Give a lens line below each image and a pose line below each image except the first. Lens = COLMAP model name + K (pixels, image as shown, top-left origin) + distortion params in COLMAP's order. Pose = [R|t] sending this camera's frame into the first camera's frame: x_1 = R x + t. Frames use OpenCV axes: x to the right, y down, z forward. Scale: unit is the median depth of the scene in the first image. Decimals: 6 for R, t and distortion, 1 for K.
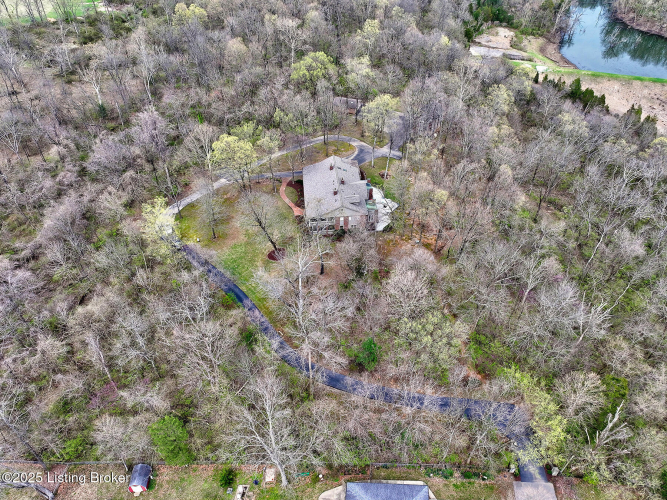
lens RADIAL K [[467.0, 0, 348.7], [0, 467.0, 250.8], [0, 0, 1]] dist [-0.001597, 0.008423]
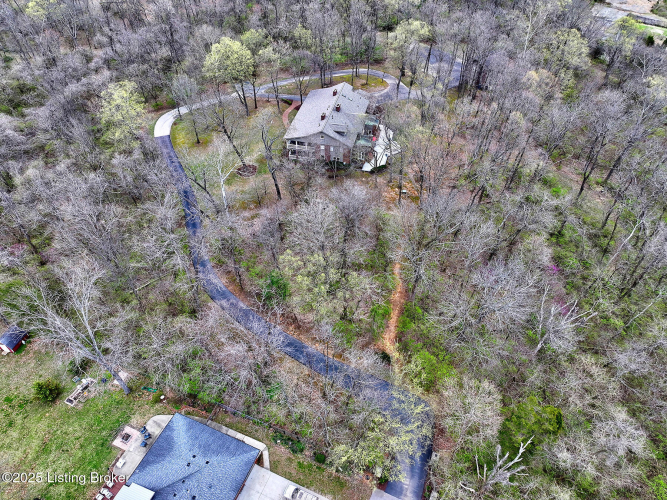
lens RADIAL K [[438.4, 0, 333.5], [0, 438.4, 250.0], [0, 0, 1]] dist [-0.002776, -0.000782]
pose [[0.931045, 0.236014, -0.278303, 0.272054], [-0.220557, 0.971569, 0.086076, 0.043080], [0.290705, -0.018759, 0.956629, 0.199508]]
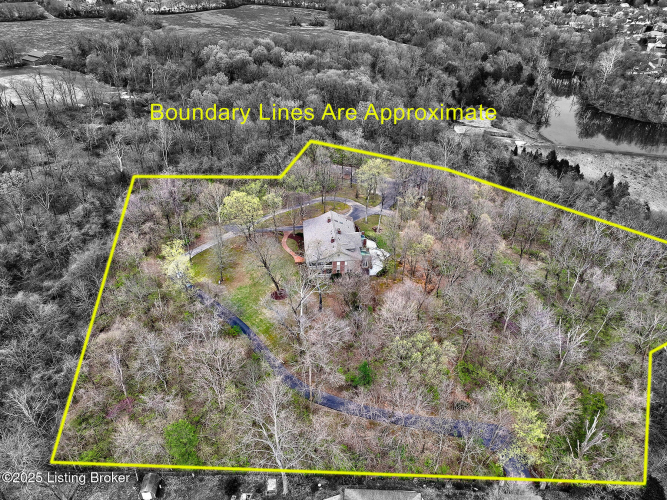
lens RADIAL K [[478.8, 0, 333.5], [0, 478.8, 250.0], [0, 0, 1]] dist [-0.002423, -0.005386]
pose [[0.999833, 0.000803, -0.018239, -0.005864], [-0.004106, 0.983322, -0.181828, 0.101389], [0.017789, 0.181872, 0.983161, -0.107010]]
